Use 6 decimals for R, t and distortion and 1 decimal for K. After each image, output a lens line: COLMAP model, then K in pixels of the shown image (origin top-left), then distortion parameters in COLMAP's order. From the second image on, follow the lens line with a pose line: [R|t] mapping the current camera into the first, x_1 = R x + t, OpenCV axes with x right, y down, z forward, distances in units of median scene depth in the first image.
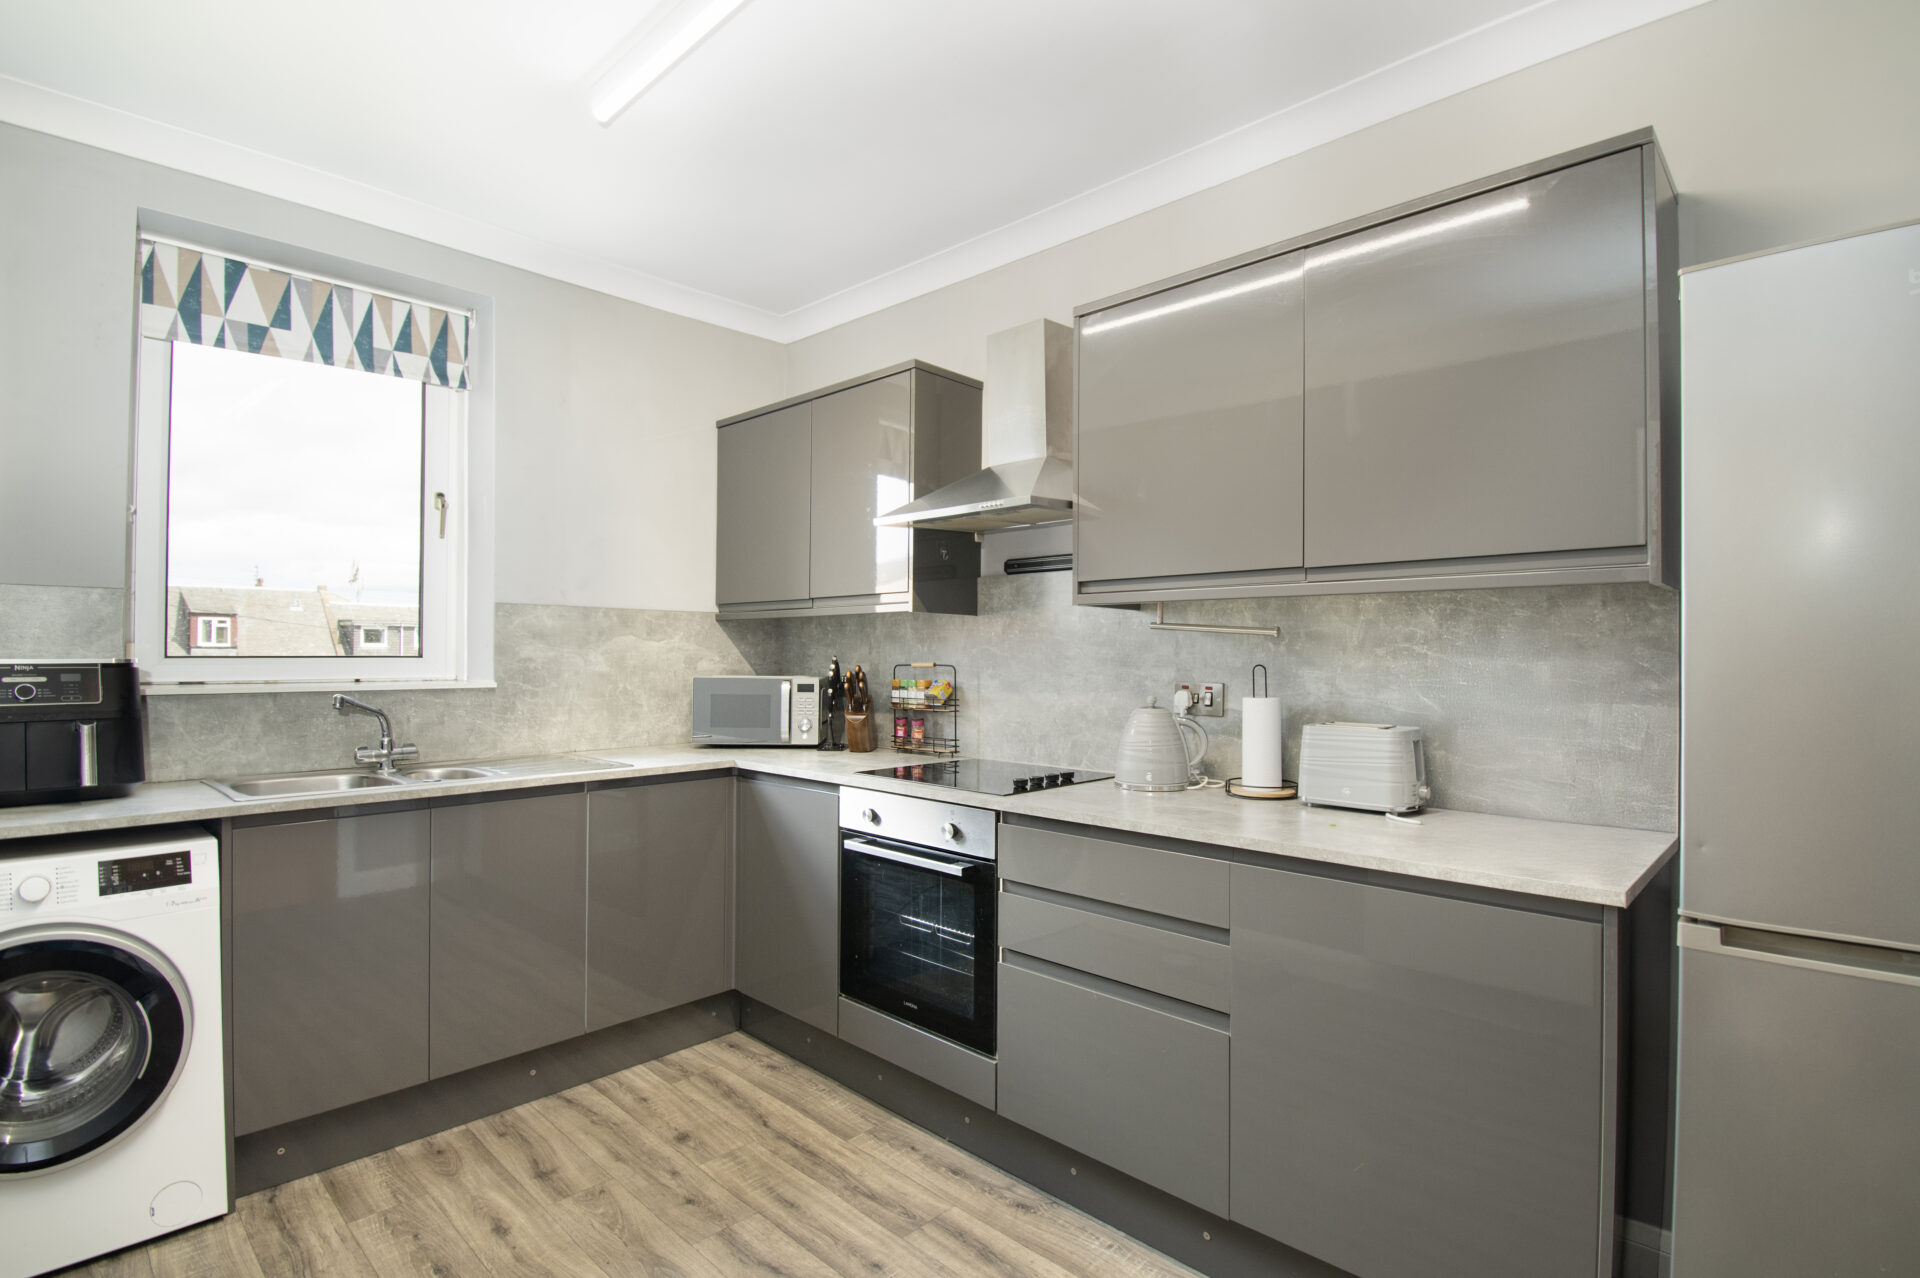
lens RADIAL K [[928.0, 0, 961.3], [0, 928.0, 643.4], [0, 0, 1]] dist [-0.033417, -0.005216]
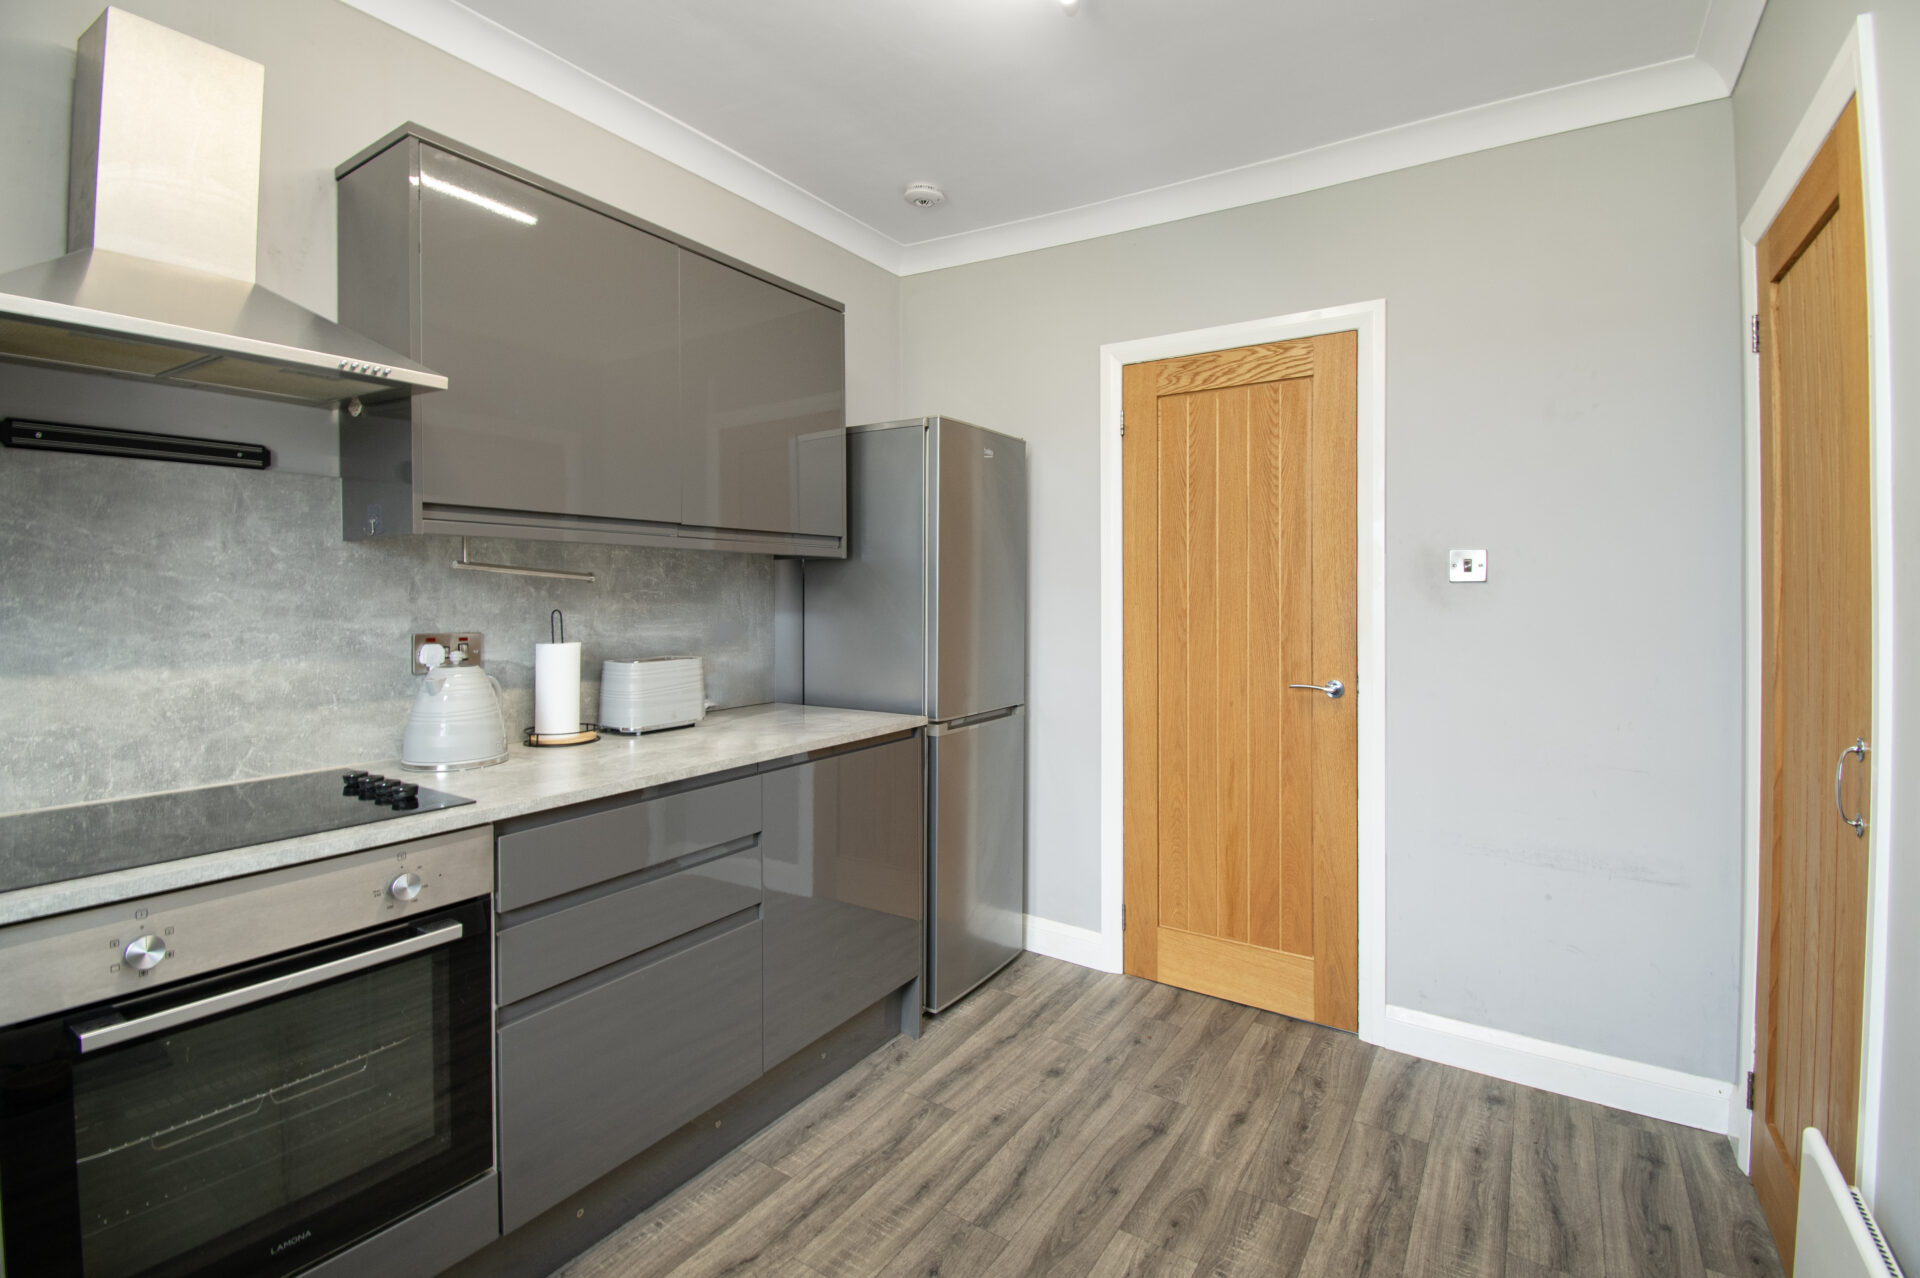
lens RADIAL K [[970.0, 0, 1004.6], [0, 970.0, 578.2], [0, 0, 1]] dist [0.028821, -0.001838]
pose [[-0.261582, 0.015507, 0.965057, -1.172361], [-0.006646, 0.999818, -0.017866, 0.006973], [-0.965158, -0.011087, -0.261431, 1.168749]]
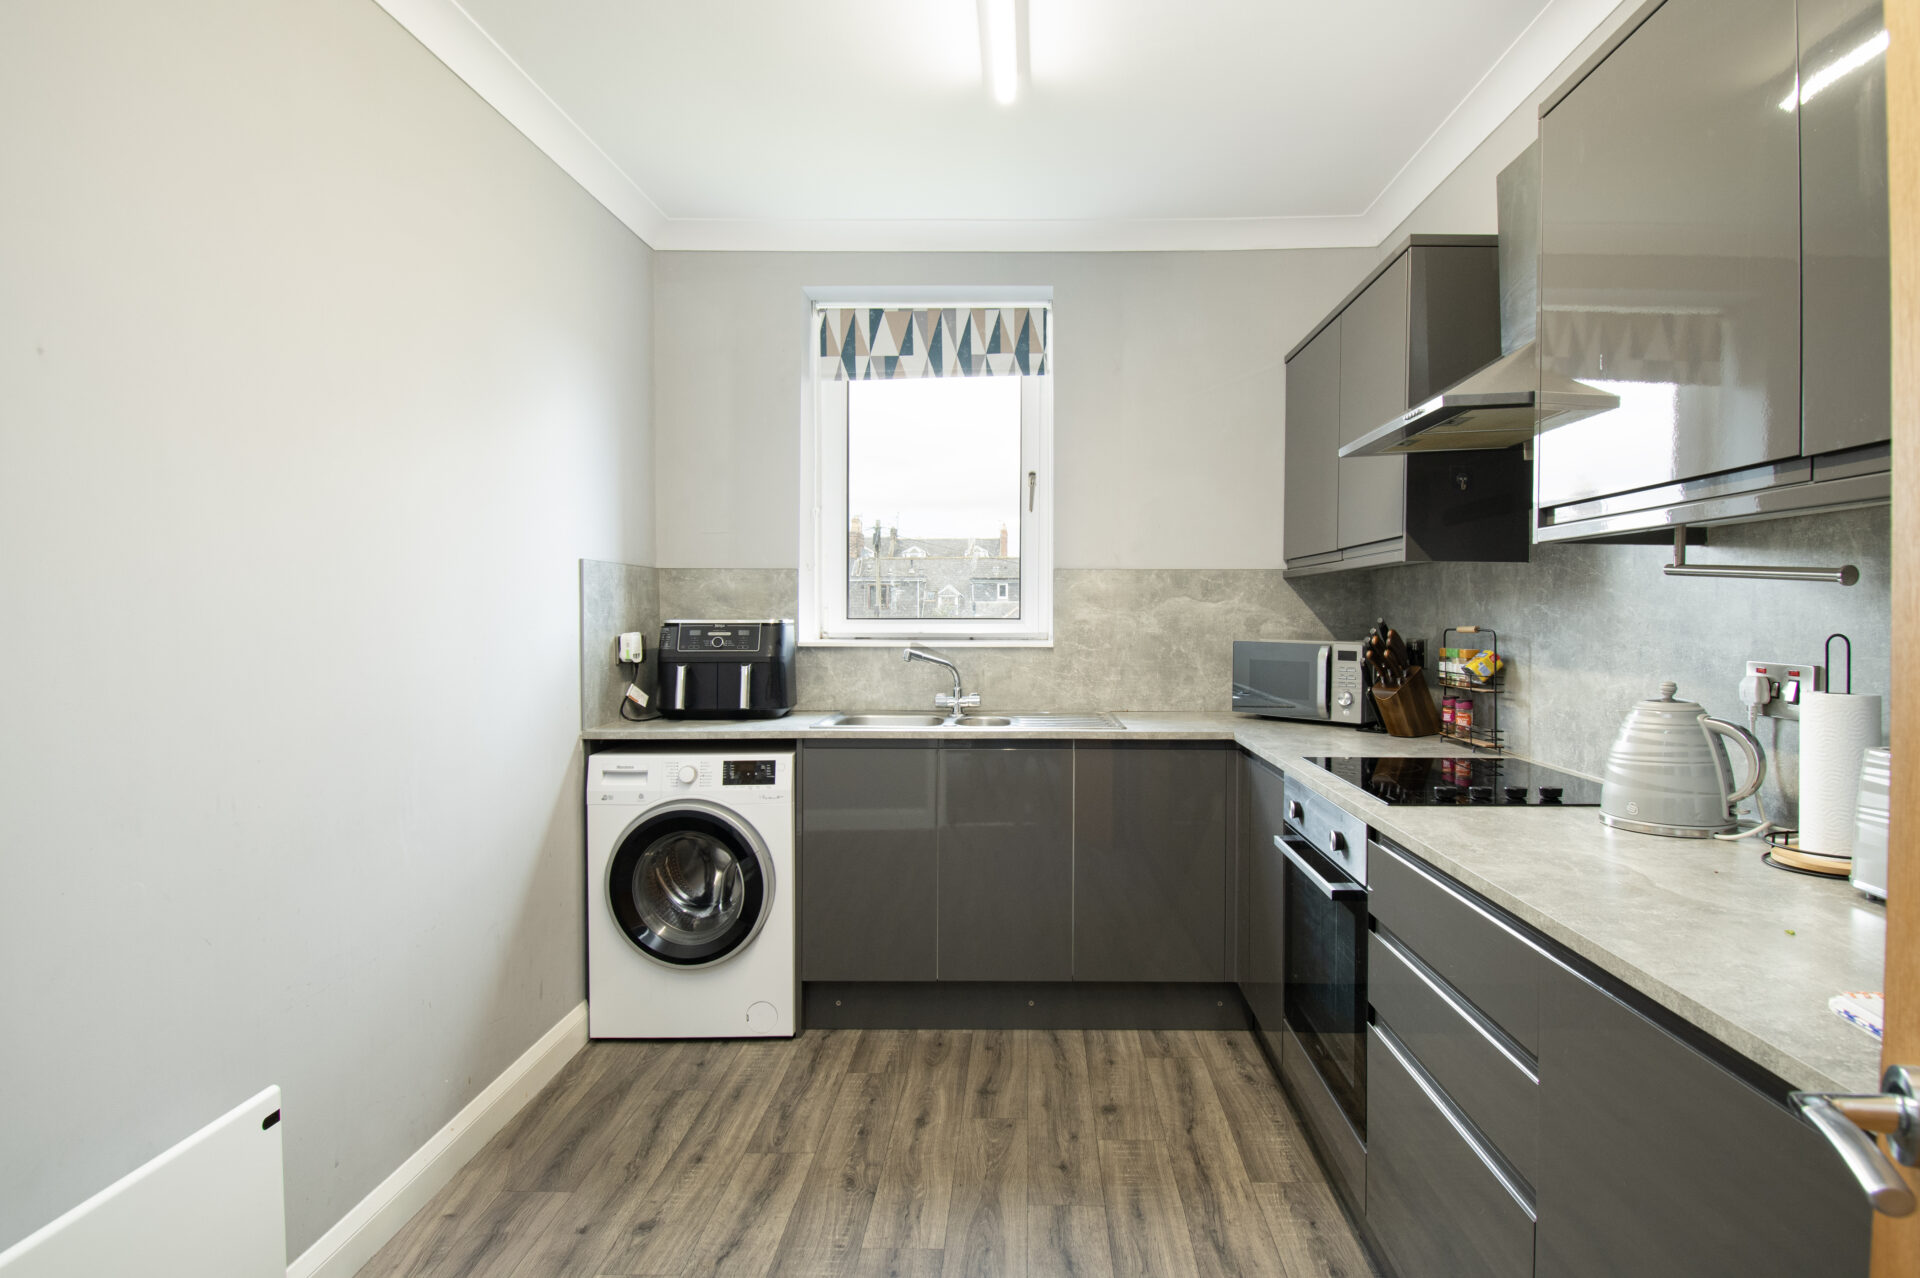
lens RADIAL K [[983.8, 0, 967.0], [0, 983.8, 619.3], [0, 0, 1]] dist [-0.013258, -0.001638]
pose [[0.656450, 0.001555, -0.754368, 0.335730], [0.010182, 0.999889, 0.010921, 0.001866], [0.754301, -0.014849, 0.656361, 0.176828]]
